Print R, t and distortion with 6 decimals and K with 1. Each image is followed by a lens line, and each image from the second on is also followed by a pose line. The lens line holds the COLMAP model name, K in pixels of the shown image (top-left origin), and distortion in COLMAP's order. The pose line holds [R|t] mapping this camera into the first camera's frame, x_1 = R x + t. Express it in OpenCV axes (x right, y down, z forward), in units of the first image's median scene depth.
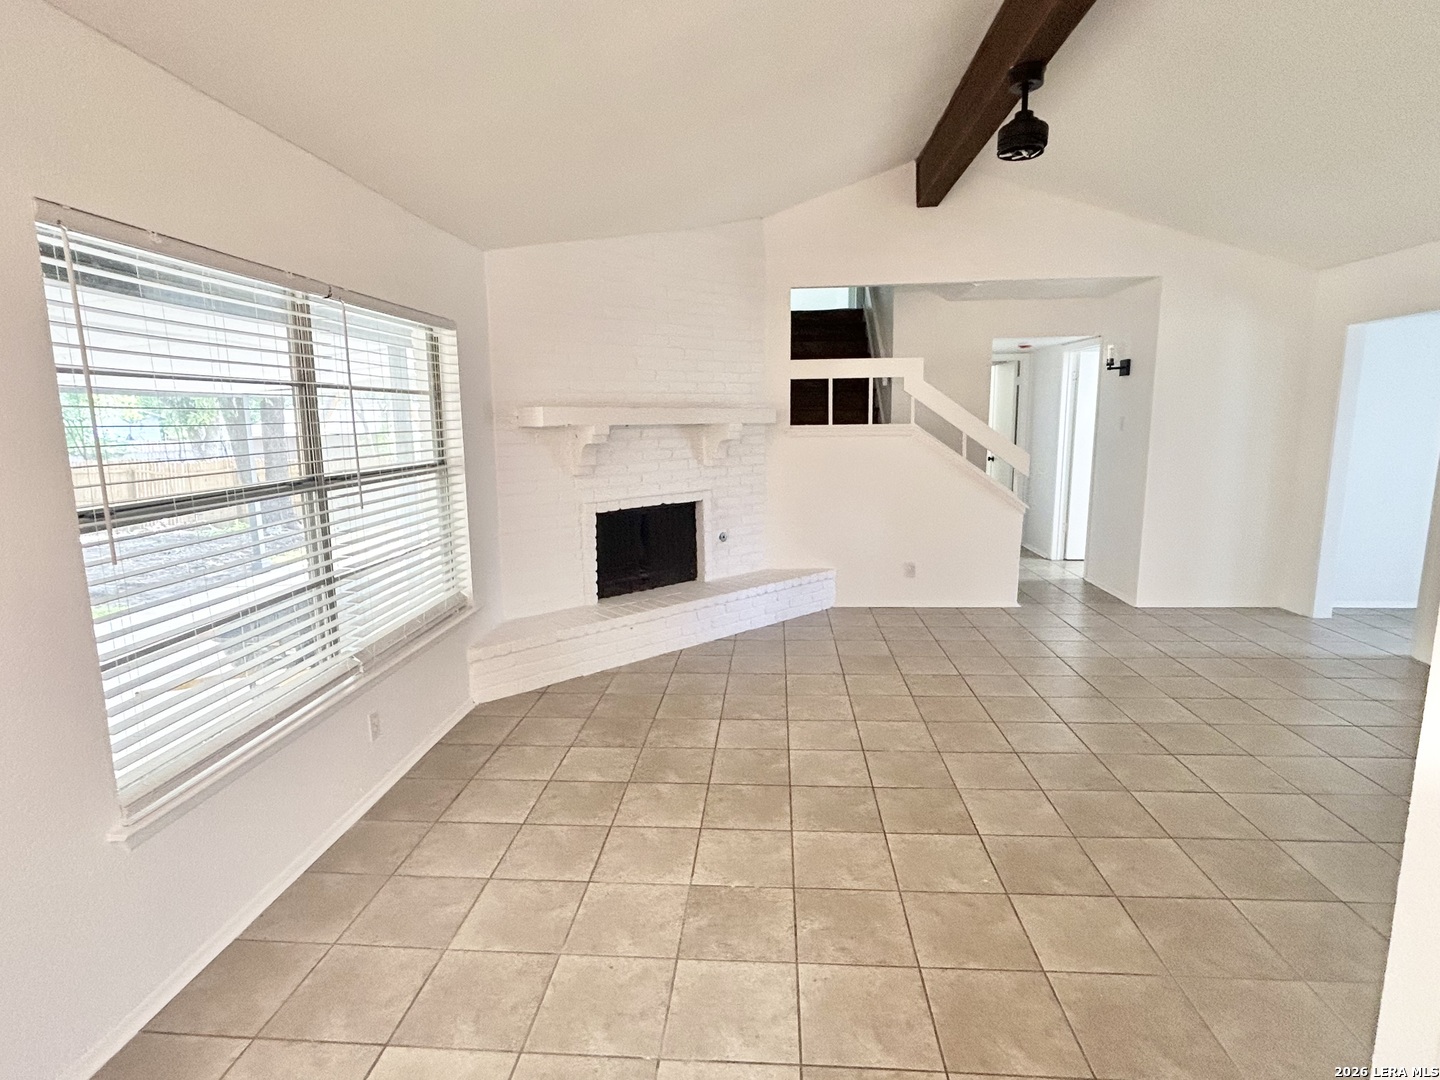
lens RADIAL K [[751.7, 0, 721.5], [0, 751.7, 538.1], [0, 0, 1]] dist [0.008324, 0.001067]
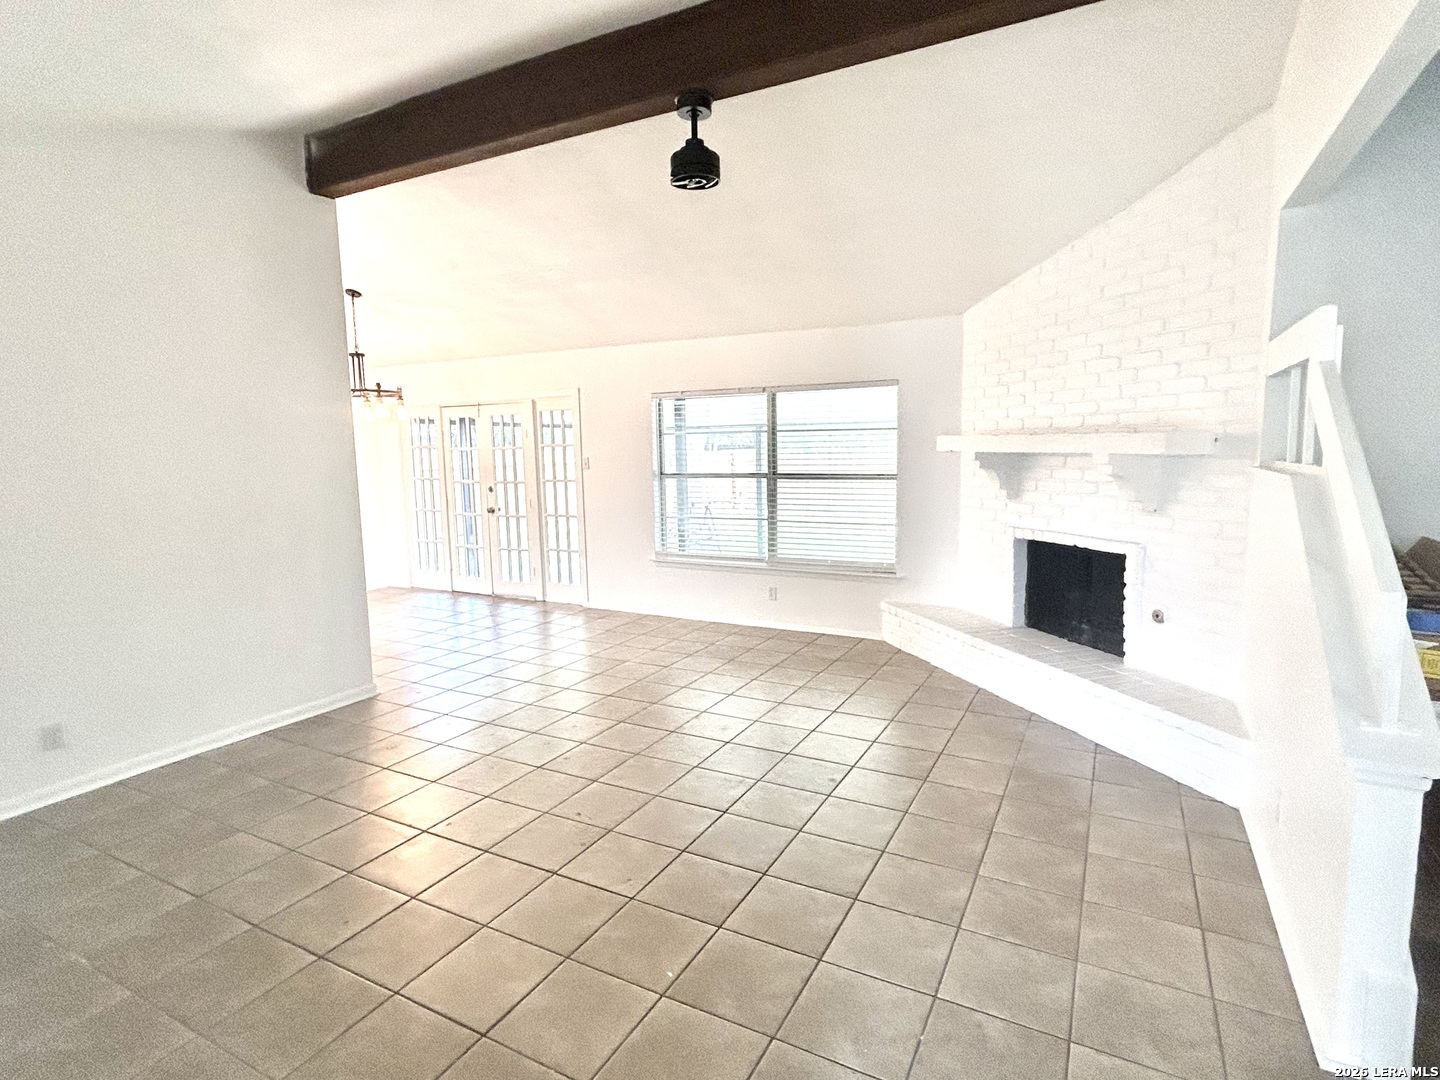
lens RADIAL K [[751.7, 0, 721.6], [0, 751.7, 537.8], [0, 0, 1]] dist [0.008324, 0.001067]
pose [[-0.409427, 0.129535, -0.903100, 0.984004], [-0.127681, 0.971993, 0.197302, -0.197543], [0.903364, 0.196089, -0.381421, 1.109784]]
